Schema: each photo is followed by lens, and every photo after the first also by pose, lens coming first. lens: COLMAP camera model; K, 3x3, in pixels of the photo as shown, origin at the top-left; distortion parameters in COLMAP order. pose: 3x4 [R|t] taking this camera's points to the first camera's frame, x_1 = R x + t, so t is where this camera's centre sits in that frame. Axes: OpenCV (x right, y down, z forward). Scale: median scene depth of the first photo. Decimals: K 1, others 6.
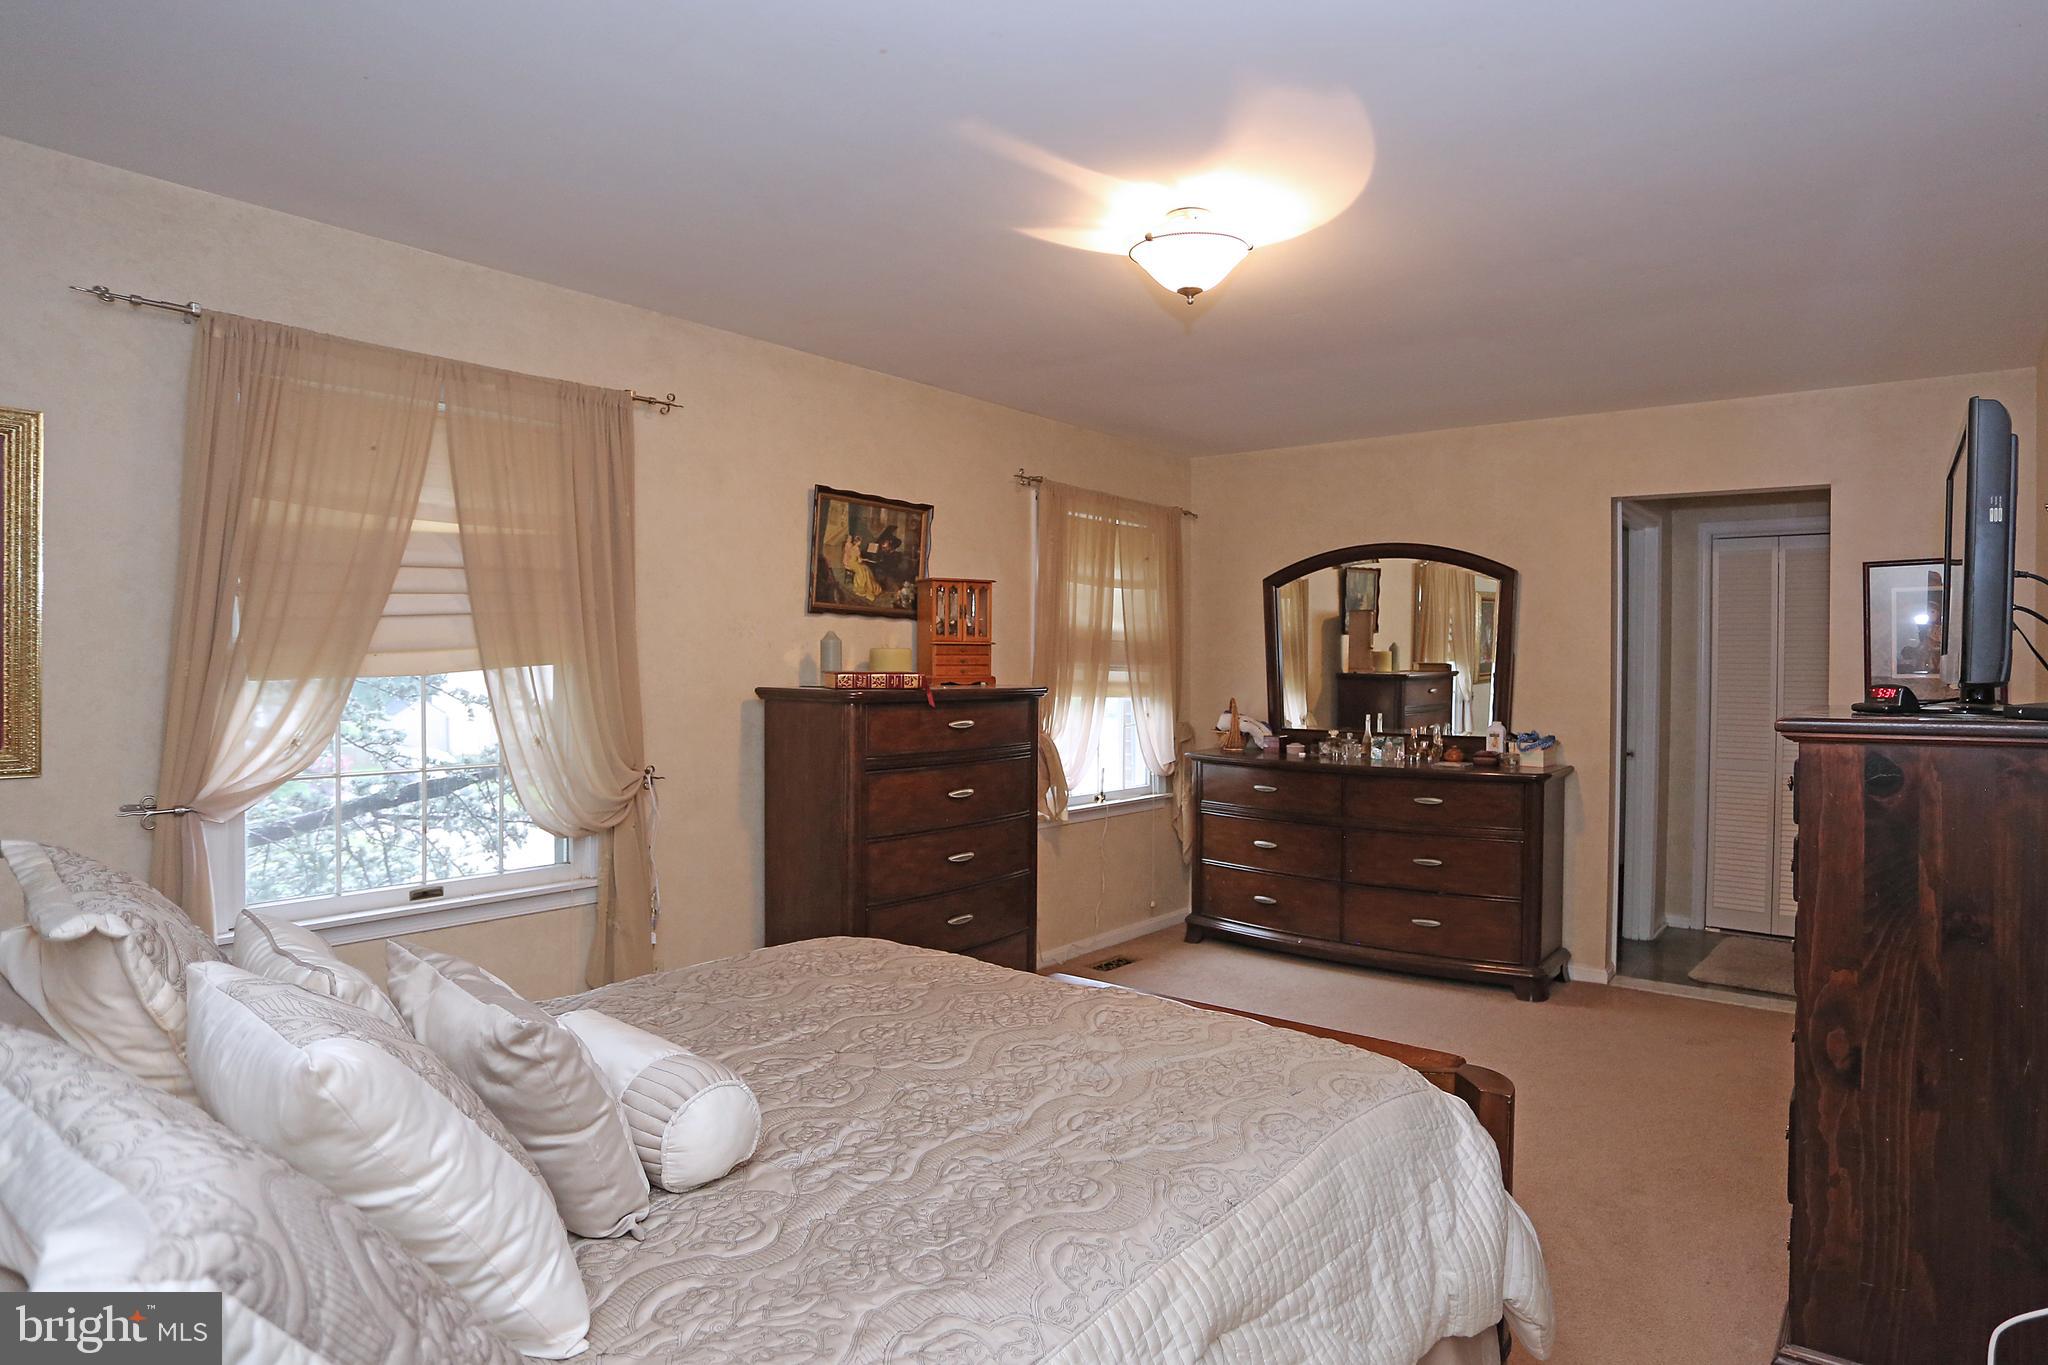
lens RADIAL K [[1074.0, 0, 1035.7], [0, 1074.0, 675.2], [0, 0, 1]] dist [-0.041655, 0.000533]
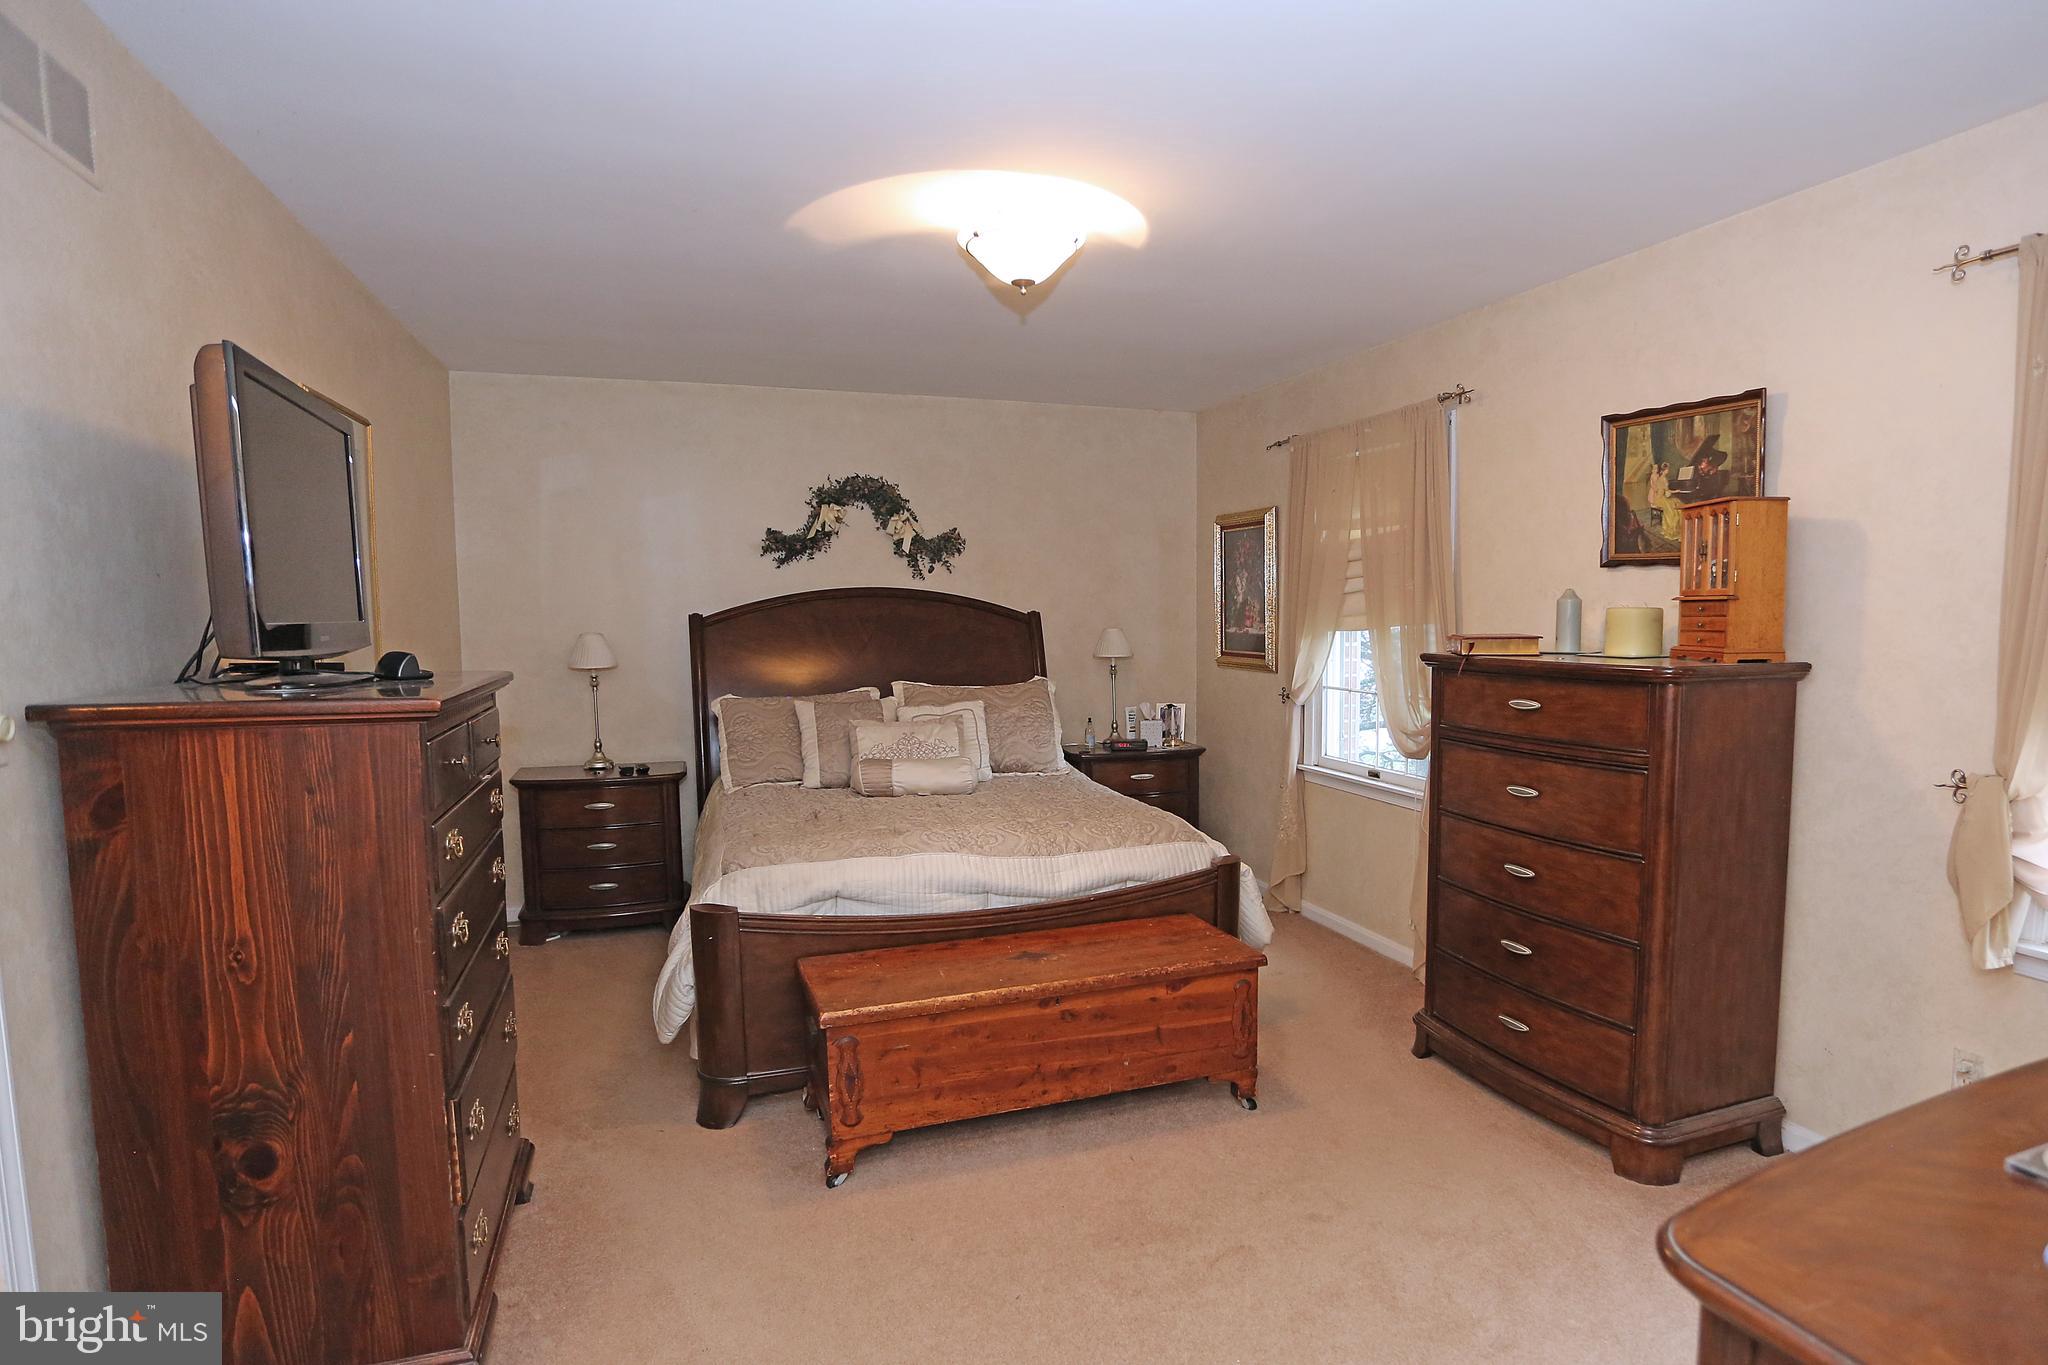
lens RADIAL K [[1074.0, 0, 1035.7], [0, 1074.0, 675.2], [0, 0, 1]] dist [-0.041655, 0.000533]
pose [[-0.505236, 0.047334, -0.861682, 0.737009], [-0.015470, 0.997837, 0.063883, -0.018988], [0.862843, 0.045606, -0.503411, 1.014825]]
